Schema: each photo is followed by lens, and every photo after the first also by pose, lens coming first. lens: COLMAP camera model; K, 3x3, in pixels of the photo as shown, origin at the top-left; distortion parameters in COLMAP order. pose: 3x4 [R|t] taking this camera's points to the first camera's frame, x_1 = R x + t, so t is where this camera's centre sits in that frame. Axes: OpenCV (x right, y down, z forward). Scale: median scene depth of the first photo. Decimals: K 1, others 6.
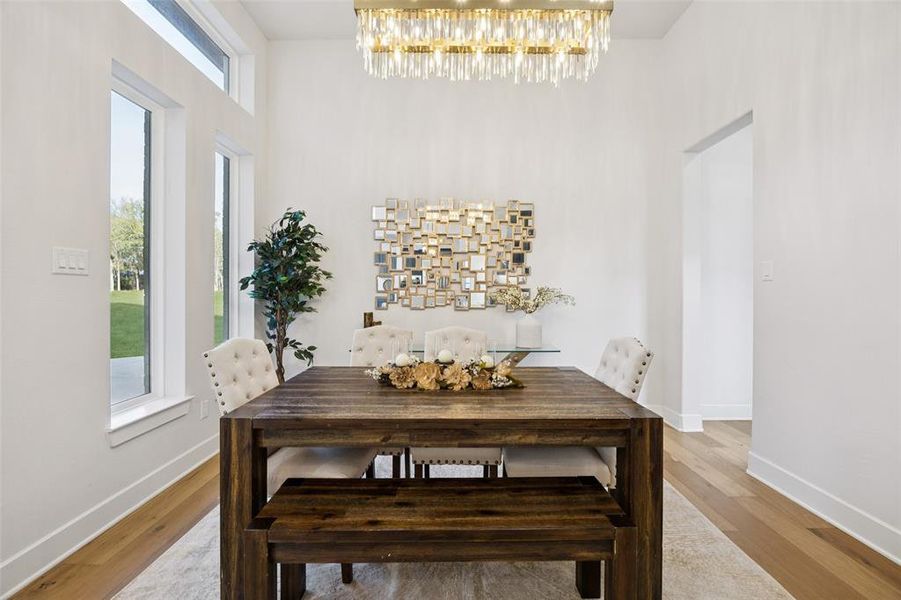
lens RADIAL K [[387.7, 0, 447.9], [0, 387.7, 297.7], [0, 0, 1]] dist [-0.000936, -0.000350]
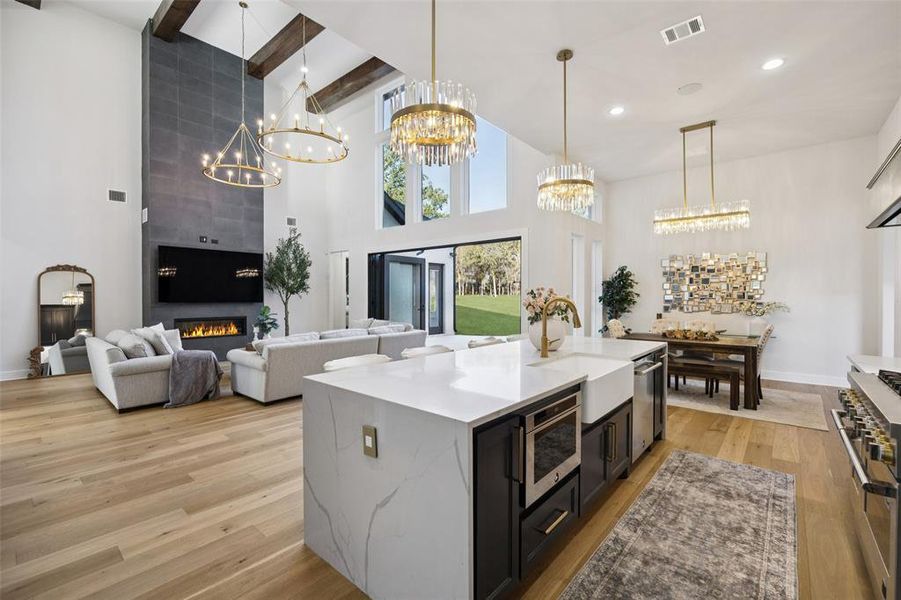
lens RADIAL K [[387.7, 0, 447.9], [0, 387.7, 297.7], [0, 0, 1]] dist [-0.000936, -0.000350]
pose [[0.756910, 0.000910, -0.653519, 0.287355], [-0.006032, 0.999966, -0.005594, -0.027453], [0.653492, 0.008176, 0.756890, -1.283125]]
